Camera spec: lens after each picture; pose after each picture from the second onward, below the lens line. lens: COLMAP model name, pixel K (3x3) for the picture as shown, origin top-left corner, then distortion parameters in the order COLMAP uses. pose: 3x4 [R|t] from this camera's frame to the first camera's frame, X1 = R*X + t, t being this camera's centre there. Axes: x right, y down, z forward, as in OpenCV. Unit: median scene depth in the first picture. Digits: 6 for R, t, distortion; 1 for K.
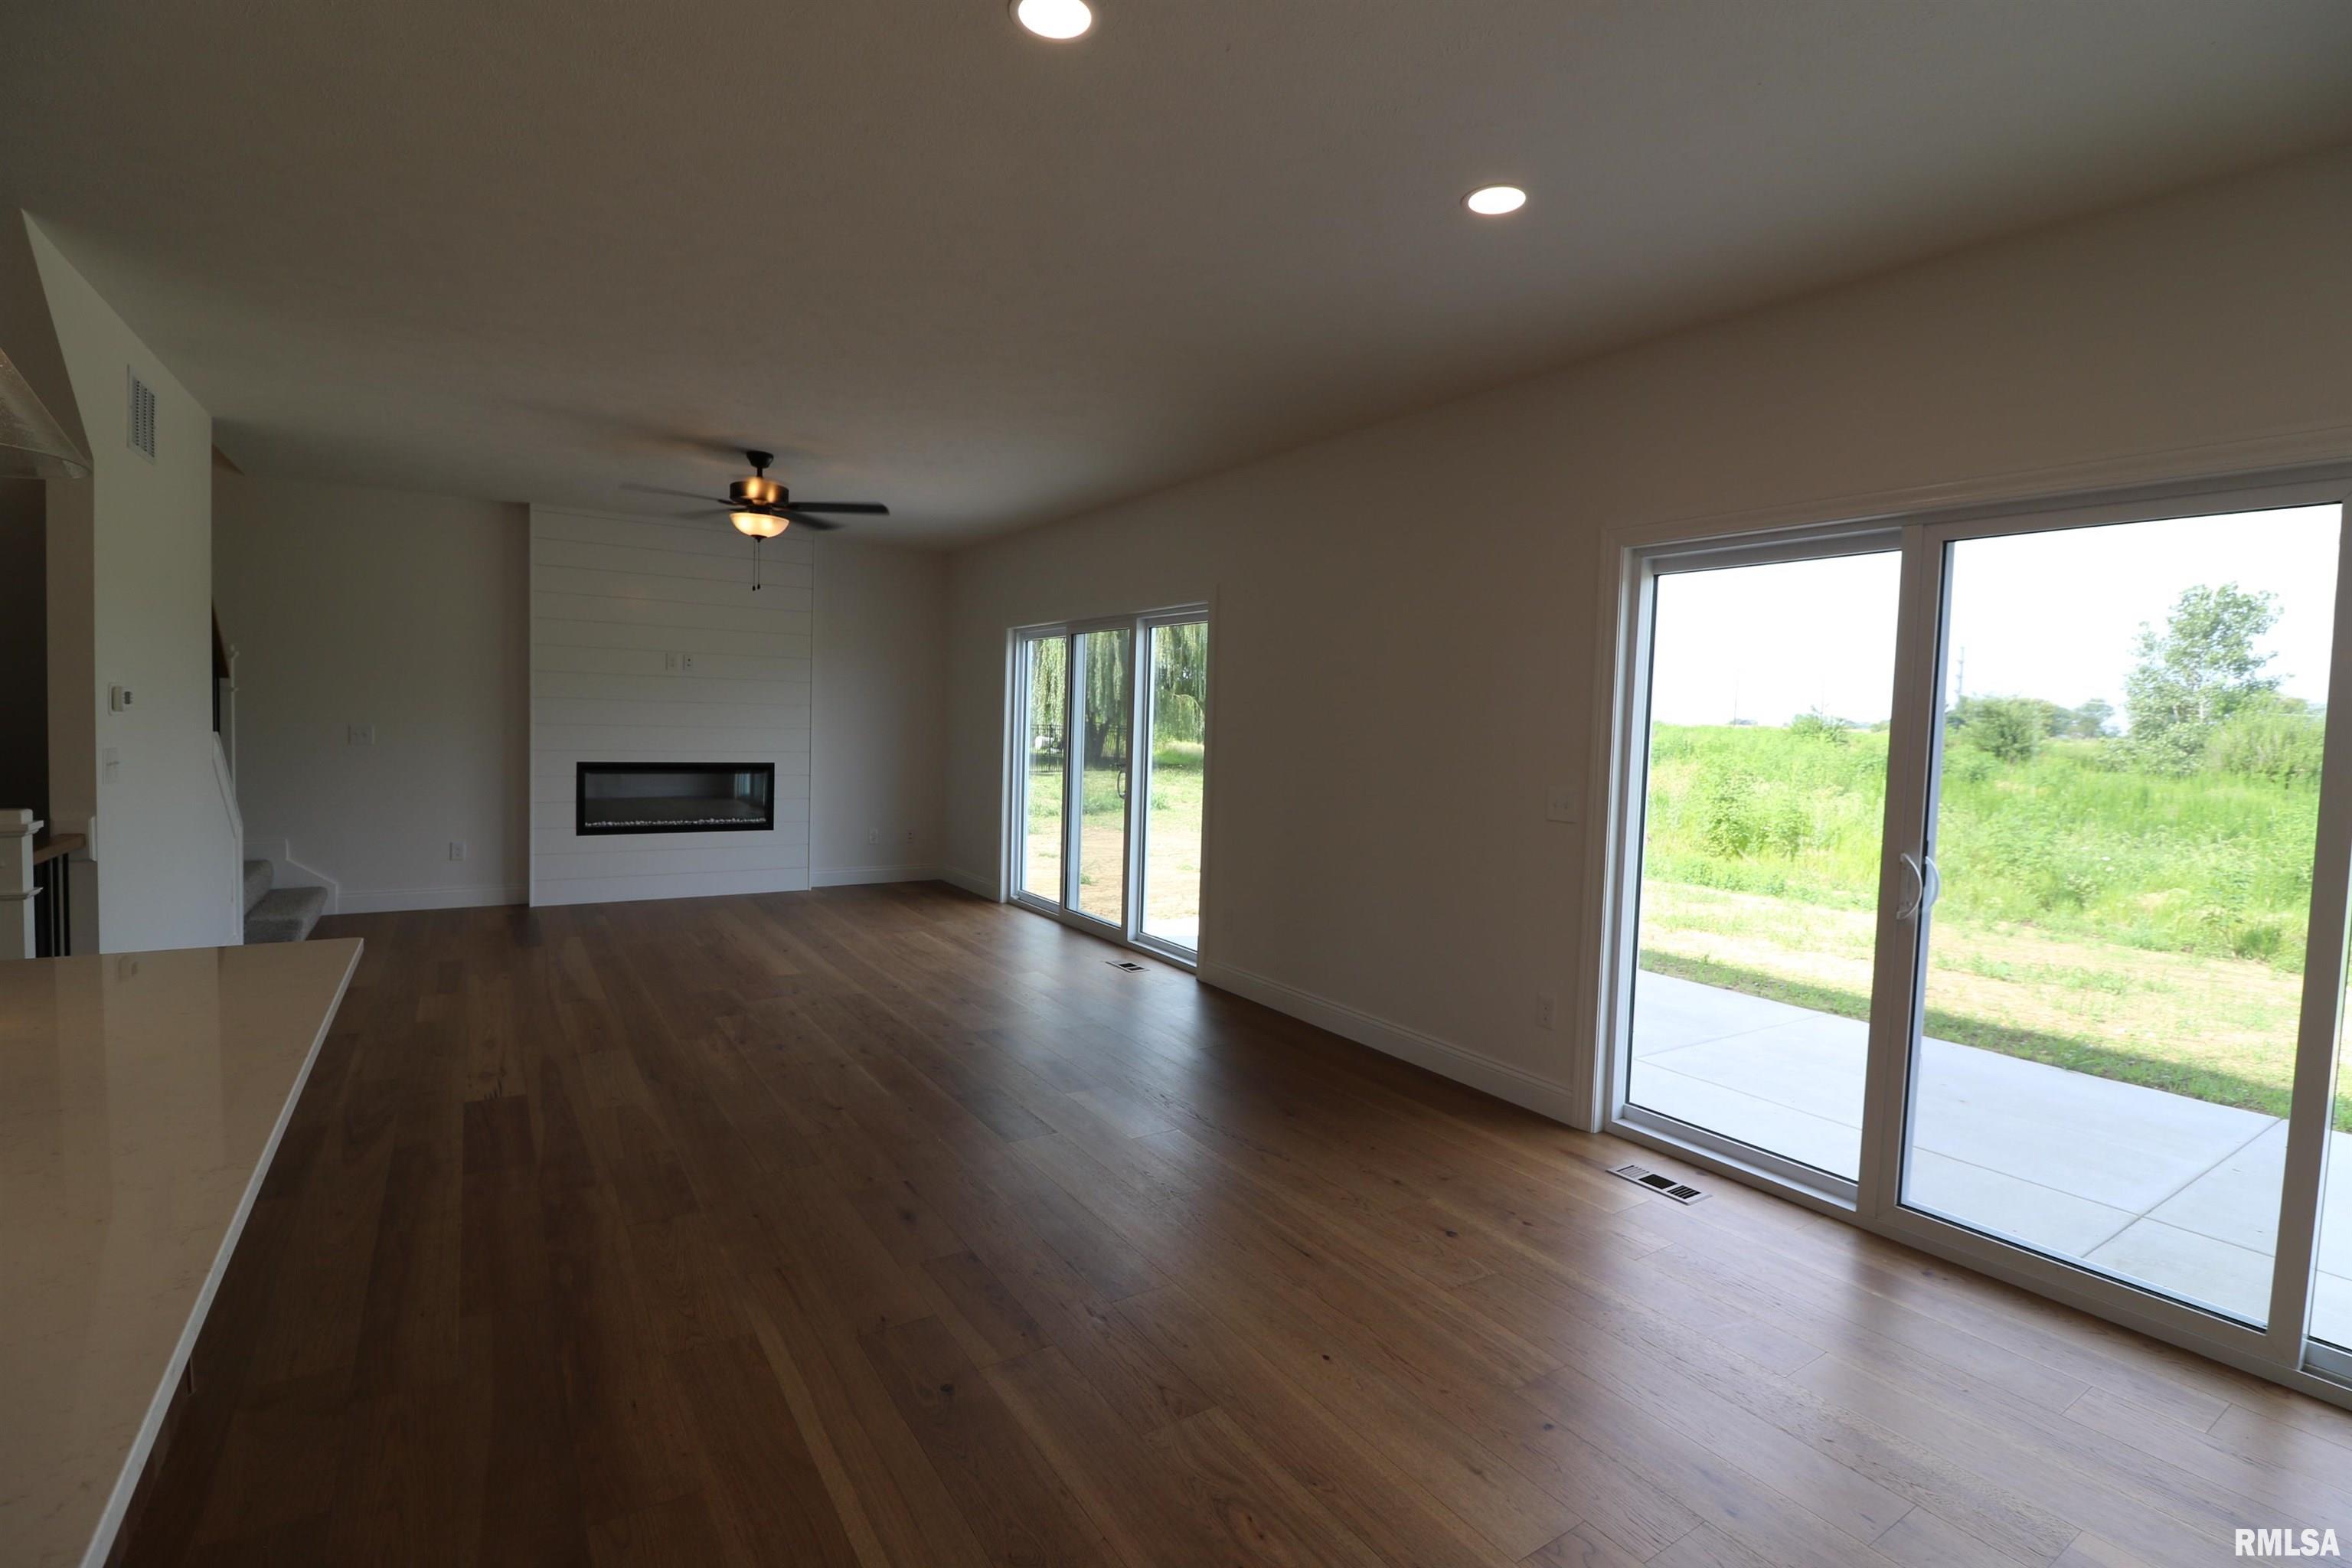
lens RADIAL K [[1077.5, 0, 1178.6], [0, 1077.5, 777.0], [0, 0, 1]] dist [0.000284, -0.014490]
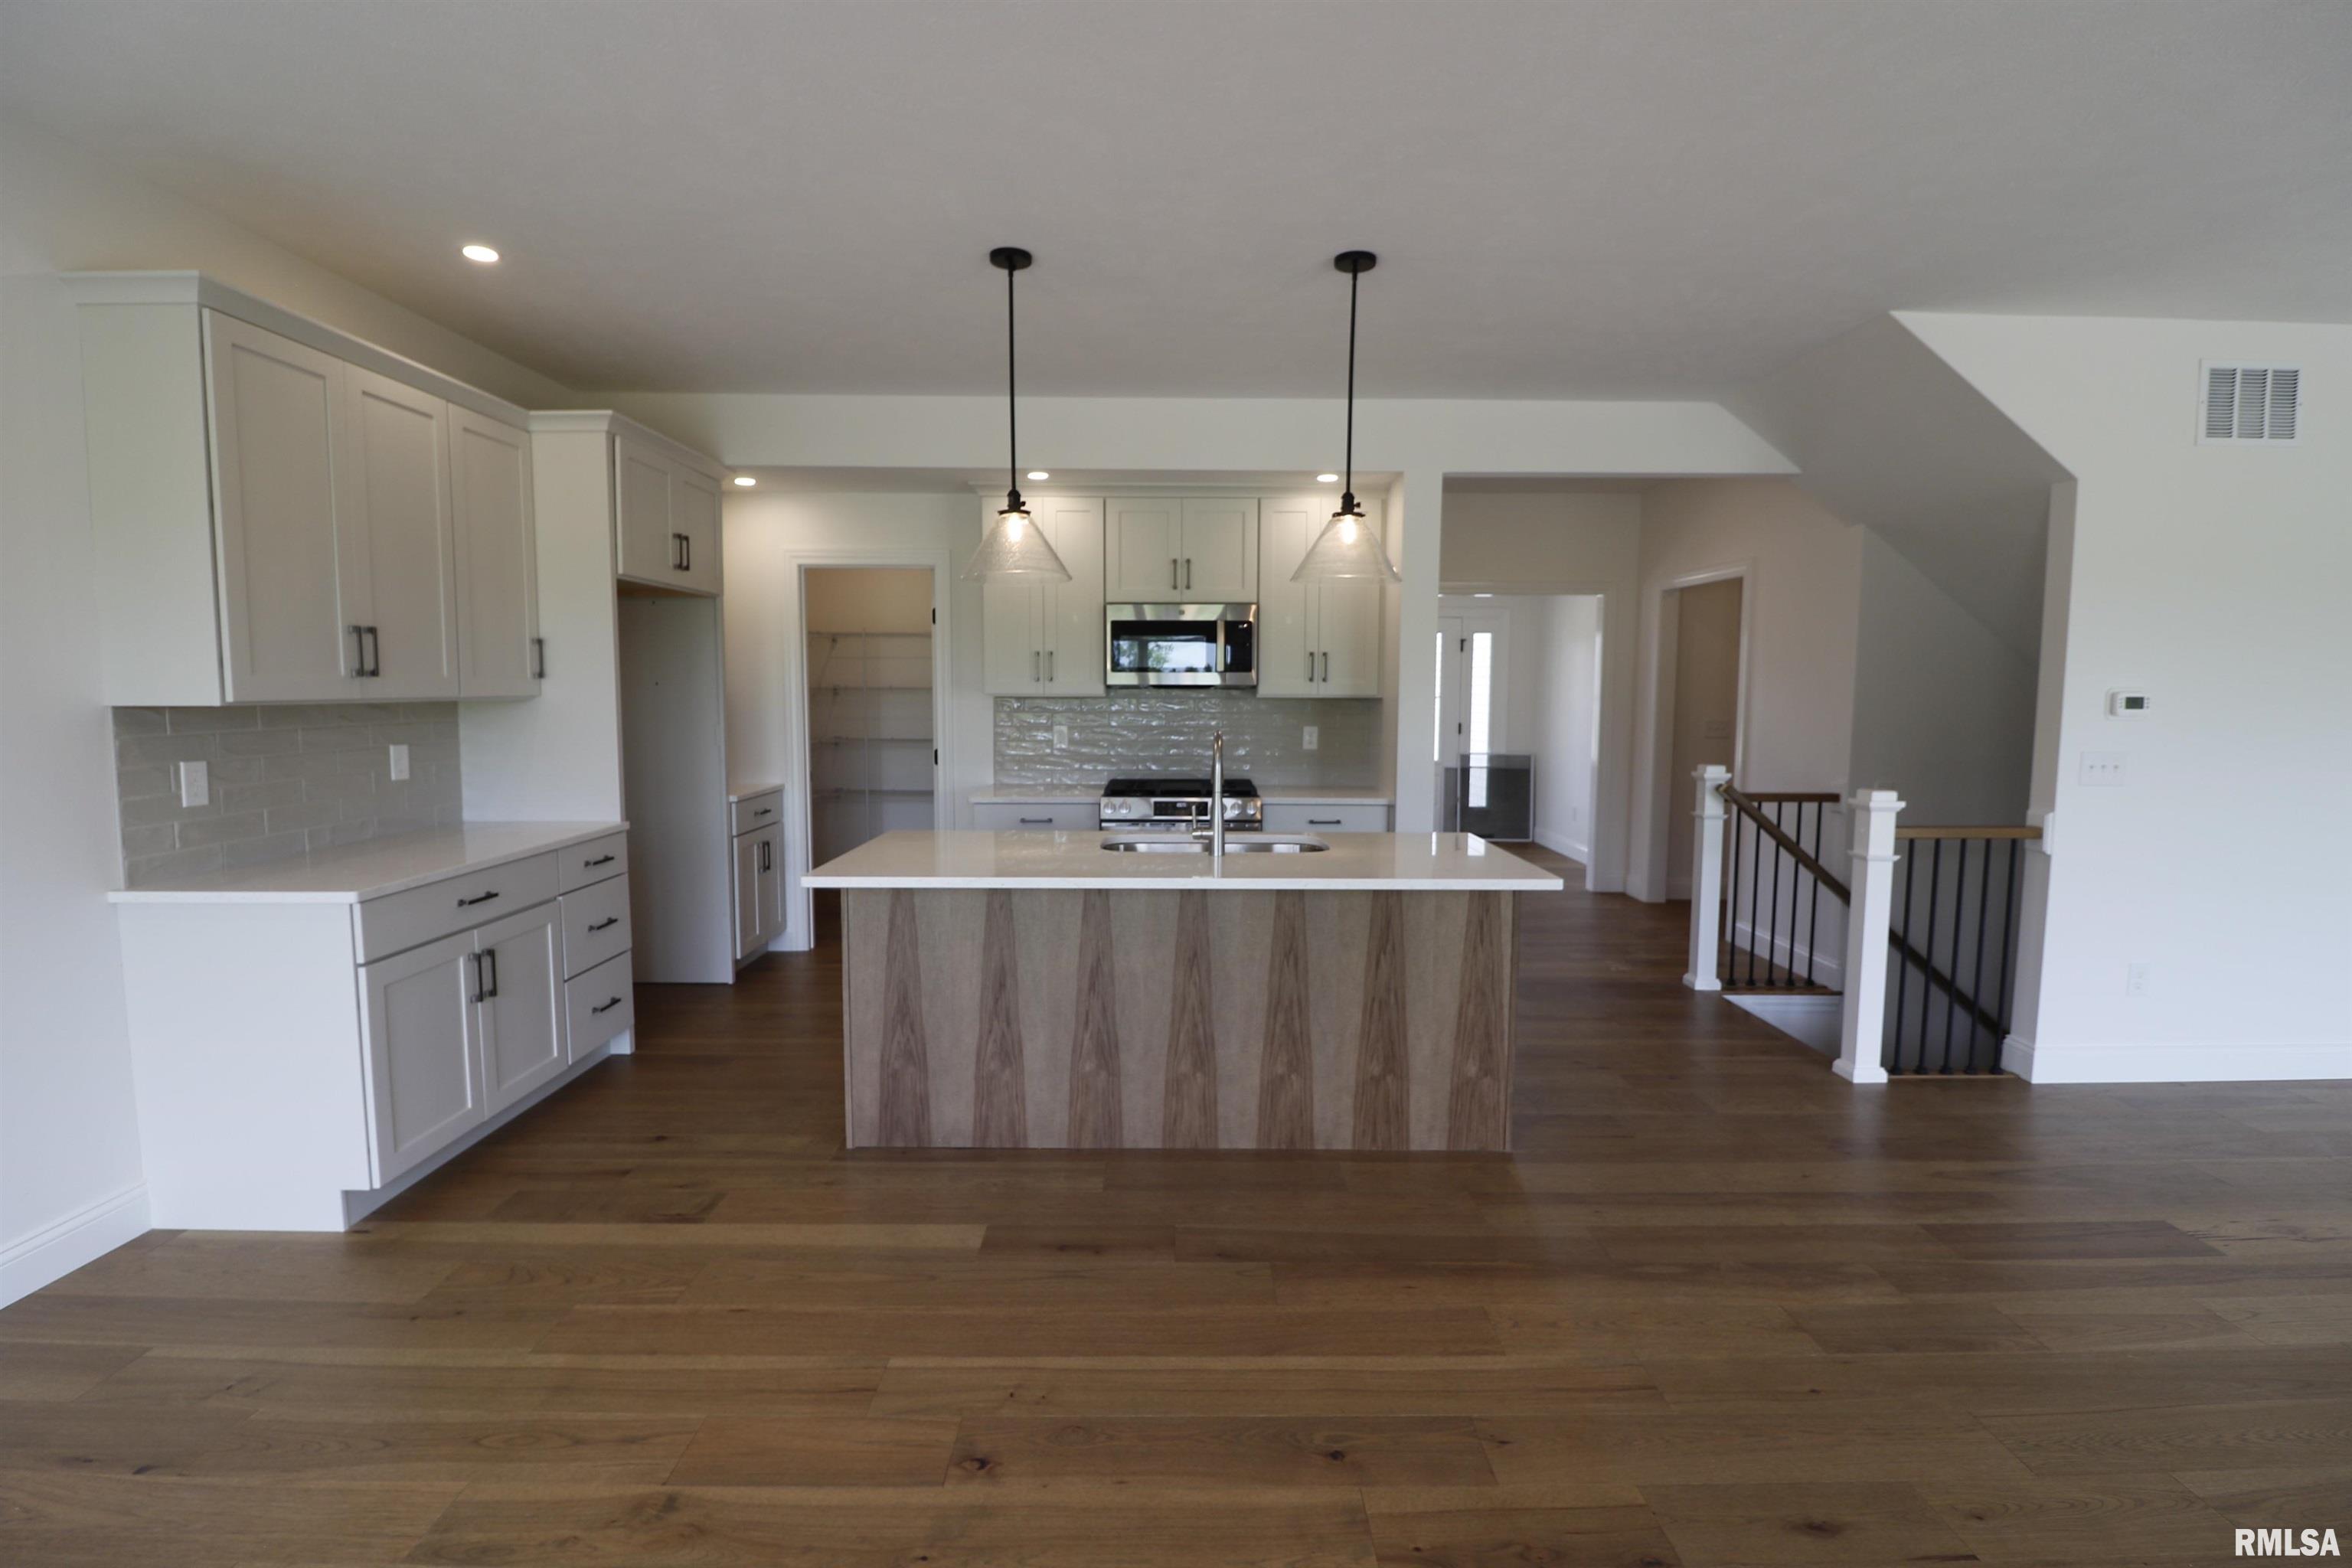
lens RADIAL K [[1077.5, 0, 1178.6], [0, 1077.5, 777.0], [0, 0, 1]] dist [0.000284, -0.014490]
pose [[-0.542300, 0.036588, -0.839388, 0.244018], [-0.065851, 0.994127, 0.085877, -0.022388], [0.837600, 0.101846, -0.536706, 0.550060]]
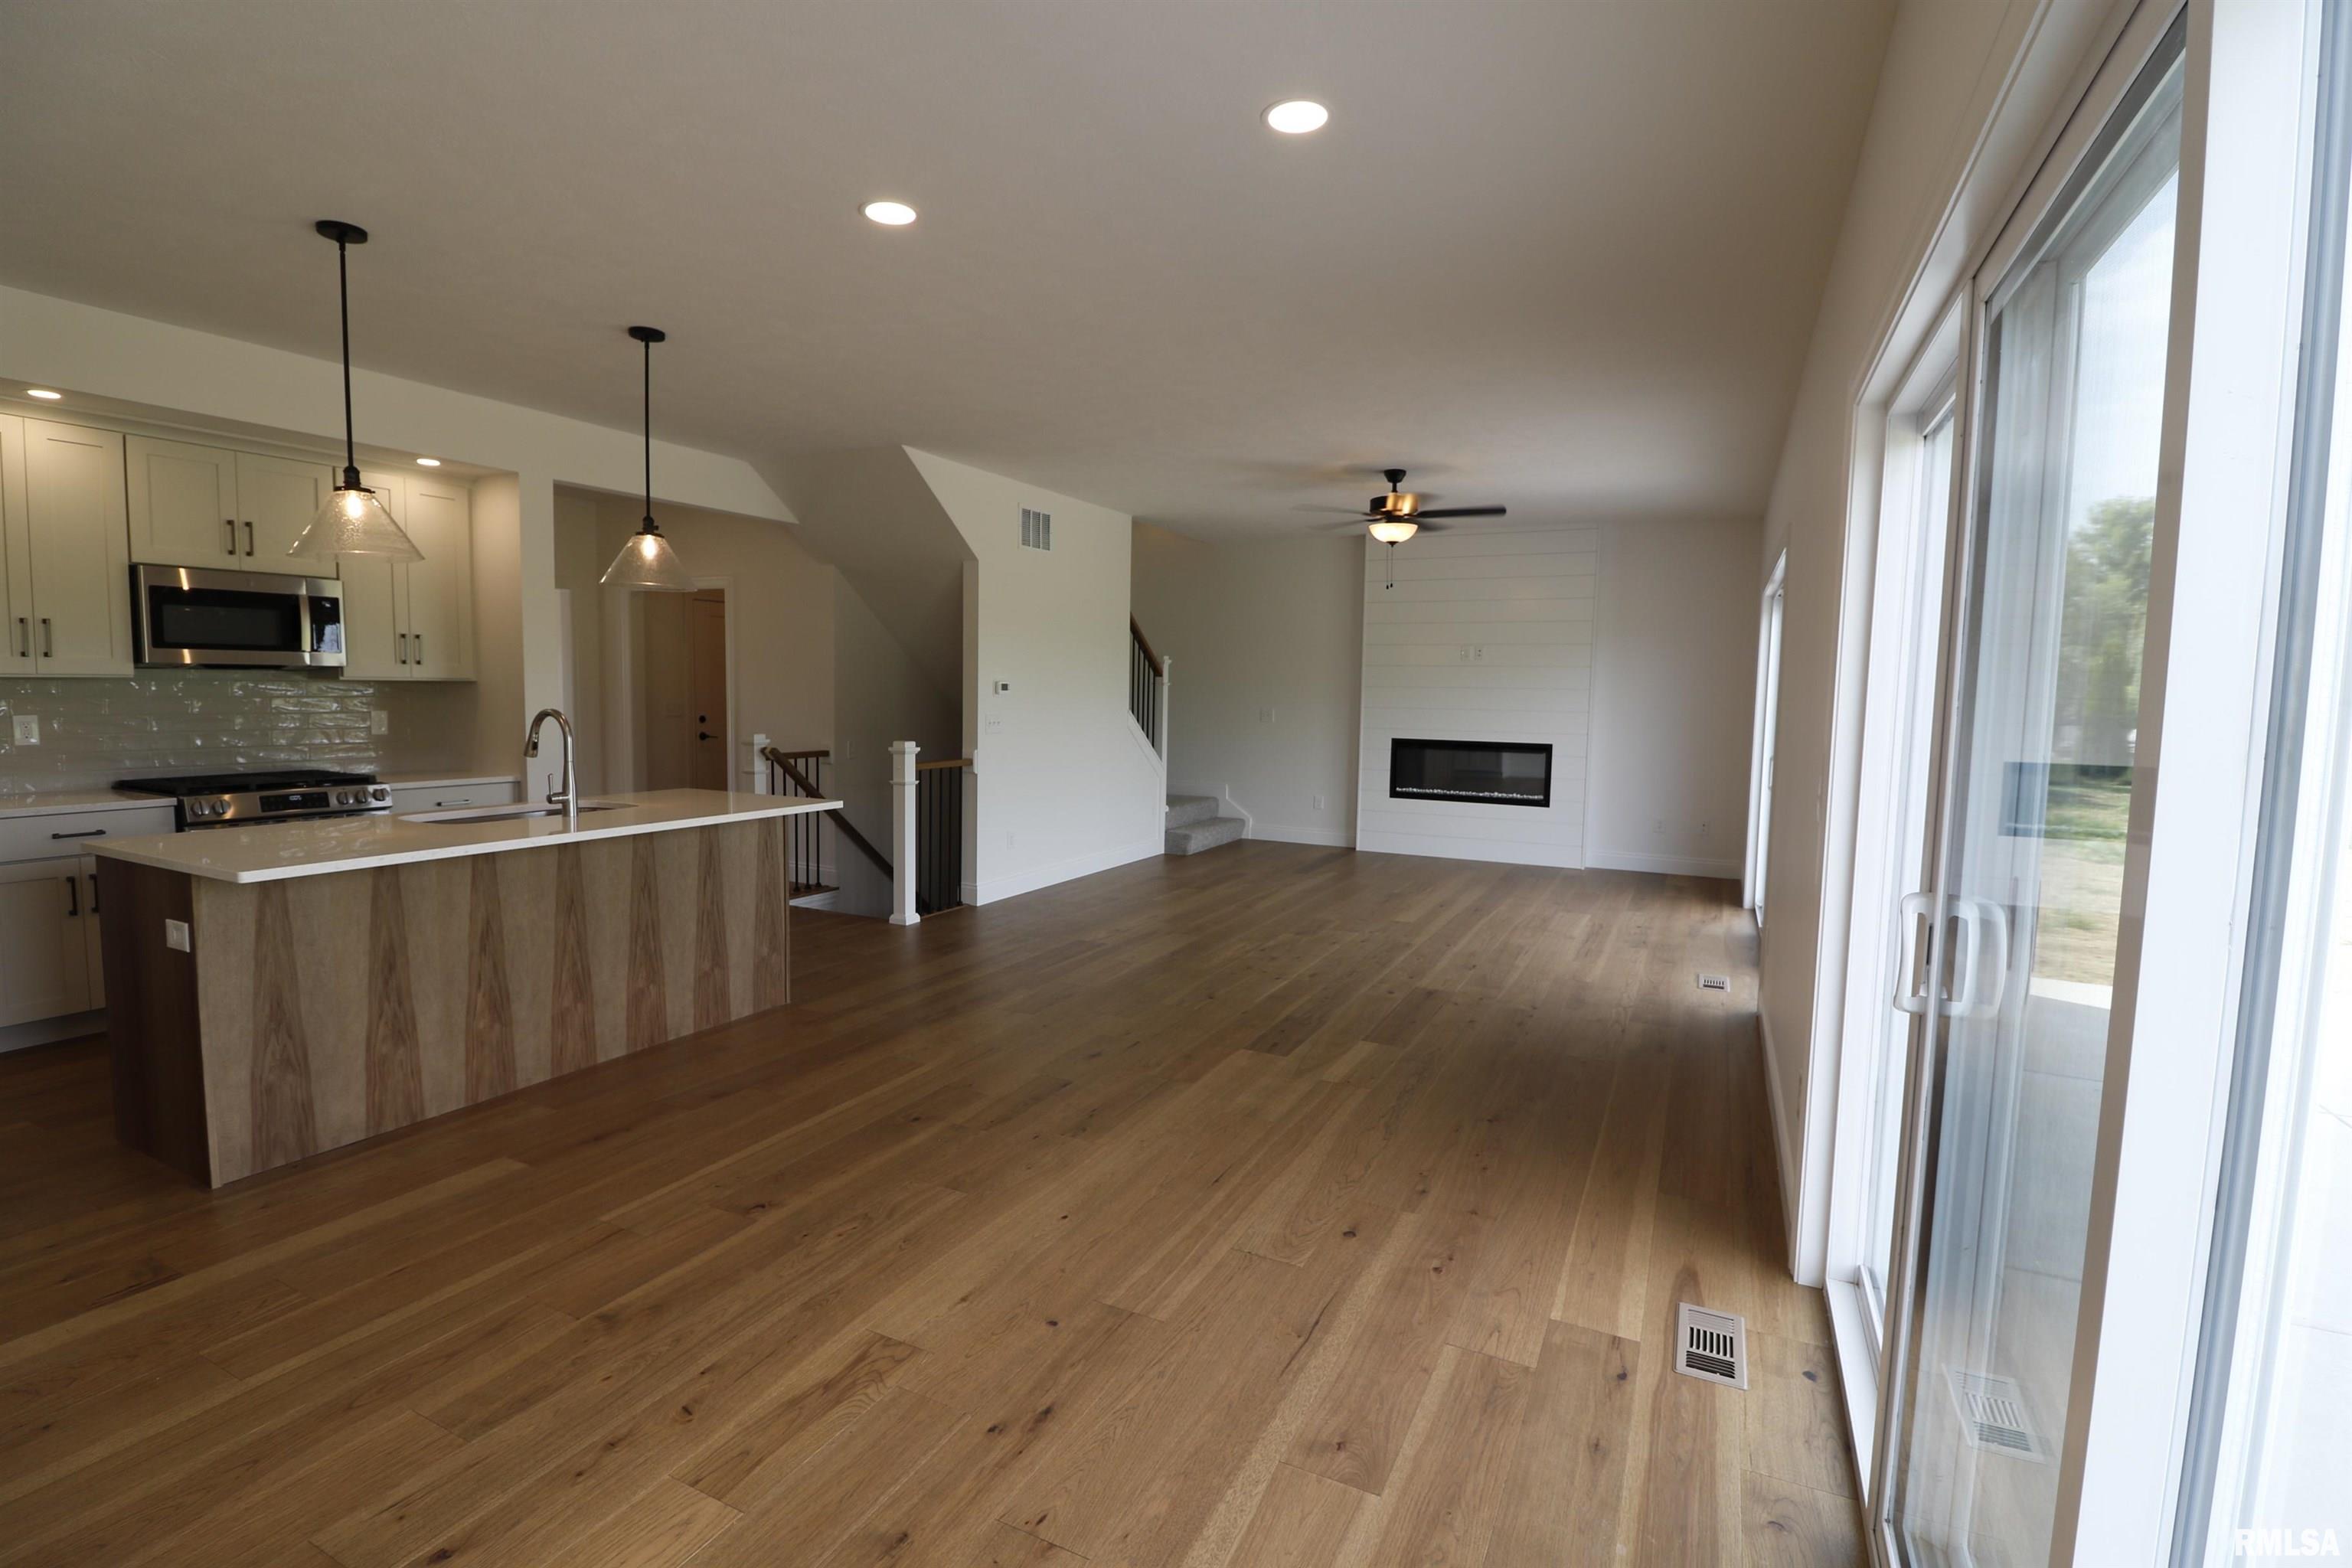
lens RADIAL K [[1077.5, 0, 1178.6], [0, 1077.5, 777.0], [0, 0, 1]] dist [0.000284, -0.014490]
pose [[0.504866, 0.048662, -0.861825, 0.535222], [-0.046996, 0.998478, 0.028847, 0.008690], [0.861917, 0.025938, 0.506385, 0.223818]]
